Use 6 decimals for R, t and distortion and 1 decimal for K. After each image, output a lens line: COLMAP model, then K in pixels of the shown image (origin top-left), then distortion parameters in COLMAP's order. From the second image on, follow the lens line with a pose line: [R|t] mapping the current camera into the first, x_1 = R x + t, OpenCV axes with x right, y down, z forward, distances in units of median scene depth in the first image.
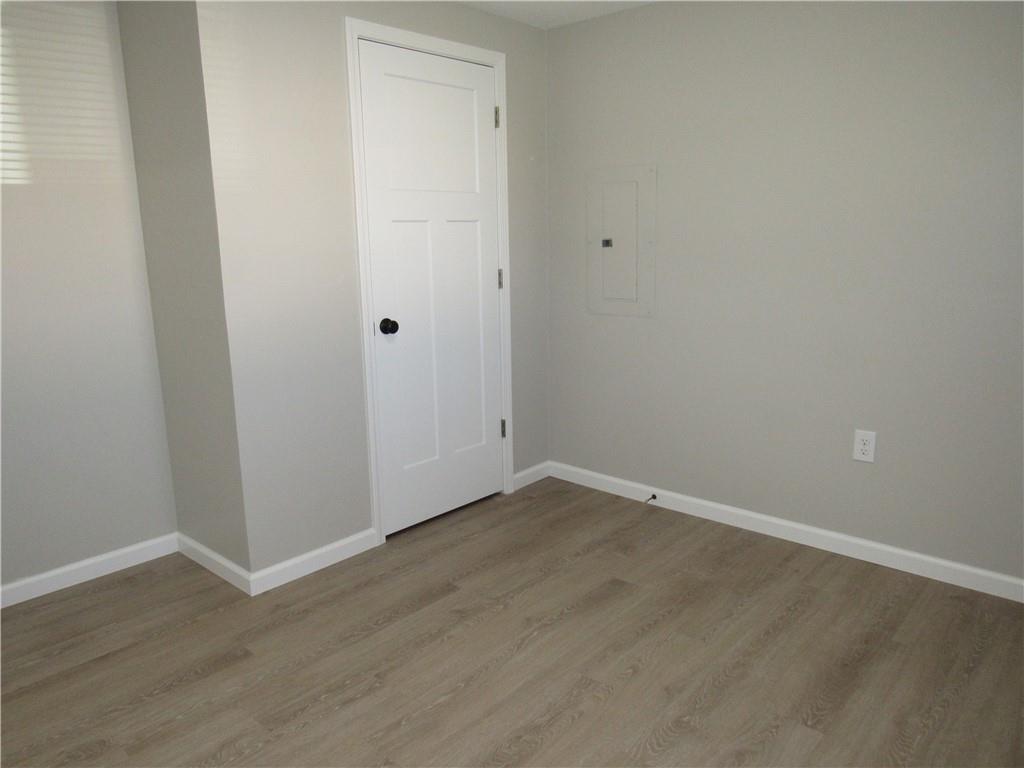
lens RADIAL K [[738.8, 0, 508.5], [0, 738.8, 386.8], [0, 0, 1]] dist [-0.026953, 0.002017]
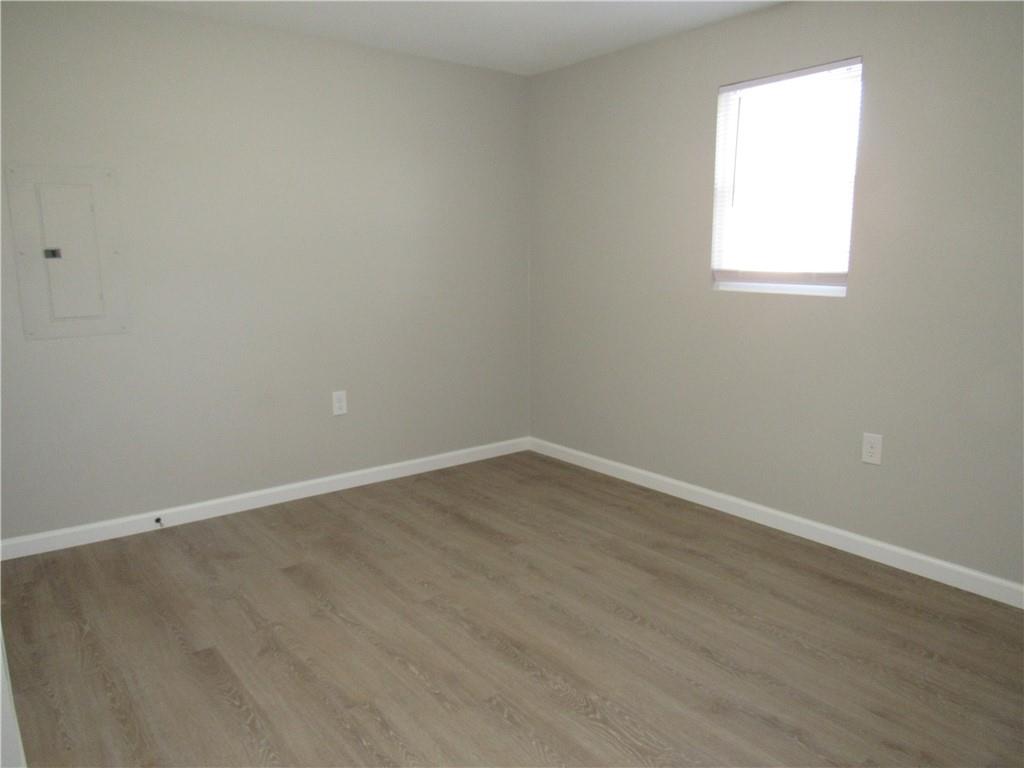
lens RADIAL K [[738.8, 0, 508.5], [0, 738.8, 386.8], [0, 0, 1]] dist [-0.026953, 0.002017]
pose [[0.169814, -0.163121, 0.971882, -0.811453], [0.206697, 0.970165, 0.126717, -0.057769], [-0.963556, 0.179367, 0.198464, 0.464792]]
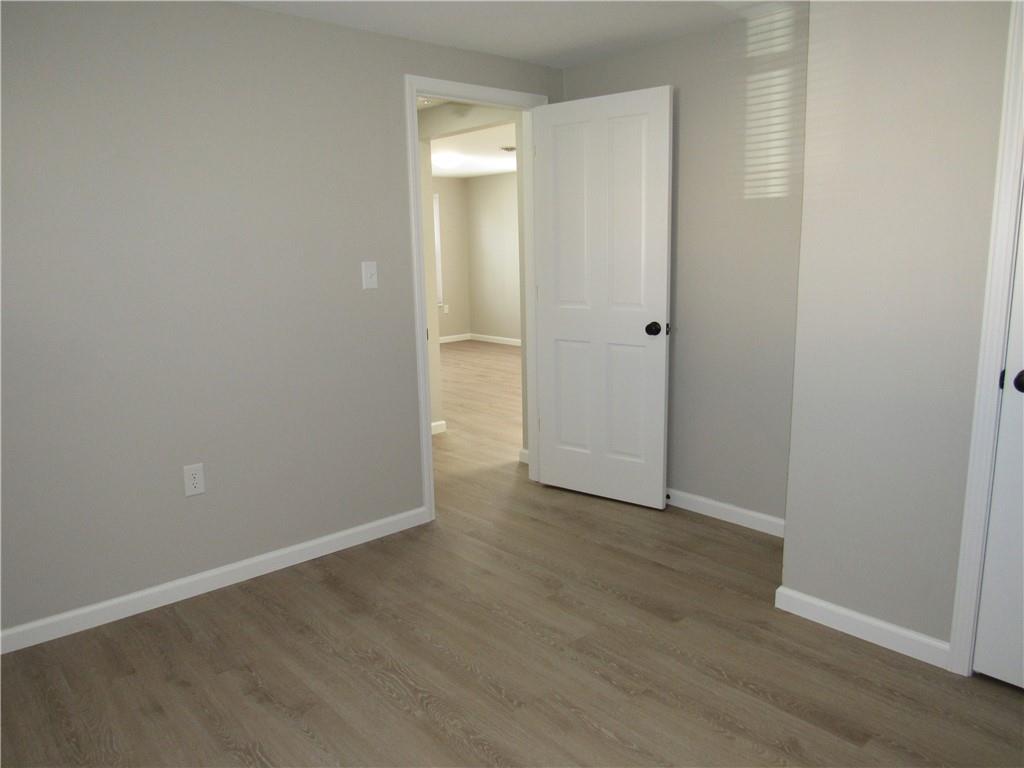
lens RADIAL K [[738.8, 0, 508.5], [0, 738.8, 386.8], [0, 0, 1]] dist [-0.026953, 0.002017]
pose [[-0.111342, 0.207661, -0.971843, 0.604741], [-0.184895, 0.956521, 0.225570, -0.158910], [0.976431, 0.204804, -0.068105, 0.668758]]
